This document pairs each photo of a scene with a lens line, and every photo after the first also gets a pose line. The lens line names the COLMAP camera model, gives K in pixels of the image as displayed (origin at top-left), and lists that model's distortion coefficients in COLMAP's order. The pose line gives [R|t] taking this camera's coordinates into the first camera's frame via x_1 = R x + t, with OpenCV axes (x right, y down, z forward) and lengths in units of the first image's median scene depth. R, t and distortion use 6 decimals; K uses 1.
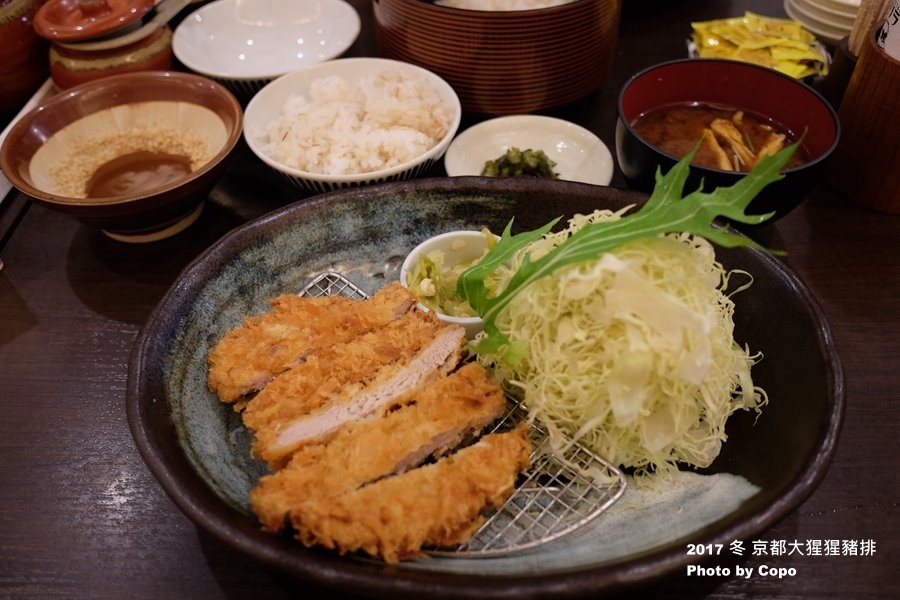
lens RADIAL K [[857.5, 0, 473.6], [0, 857.5, 299.0], [0, 0, 1]] dist [0.062925, -0.189274]
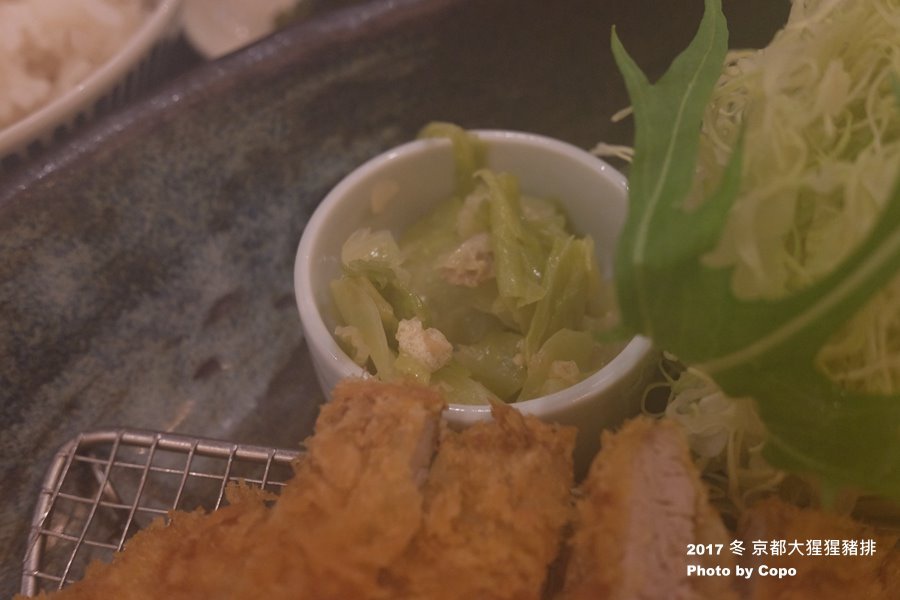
lens RADIAL K [[857.5, 0, 473.6], [0, 857.5, 299.0], [0, 0, 1]] dist [0.062925, -0.189274]
pose [[0.823479, -0.453766, 0.340556, -0.156445], [0.413055, 0.891003, 0.188412, -0.091635], [-0.388931, -0.014485, 0.921153, 0.764772]]
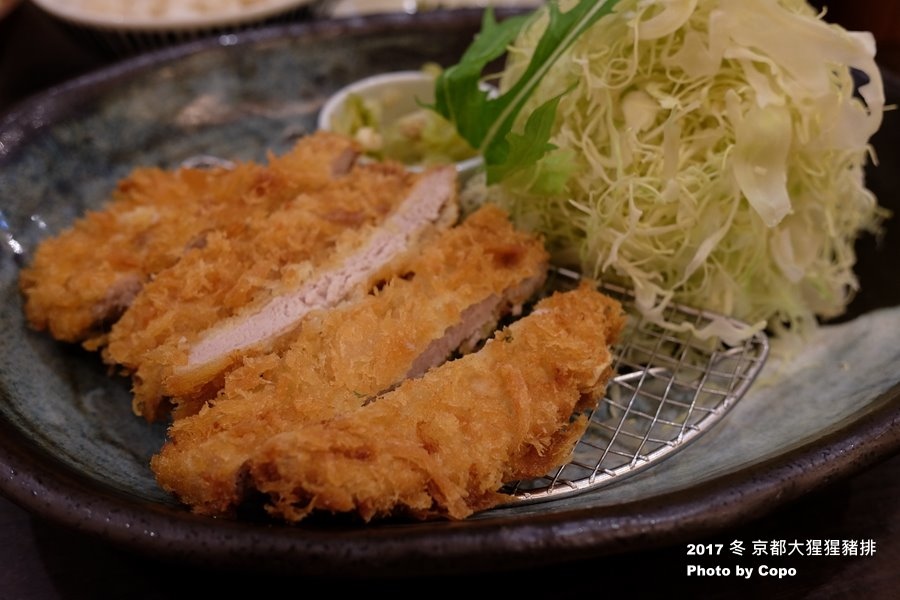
lens RADIAL K [[857.5, 0, 473.6], [0, 857.5, 299.0], [0, 0, 1]] dist [0.062925, -0.189274]
pose [[0.958501, -0.151877, 0.241267, -0.171061], [0.175738, 0.981136, -0.080546, 0.190804], [-0.224482, 0.119603, 0.967111, 0.410494]]
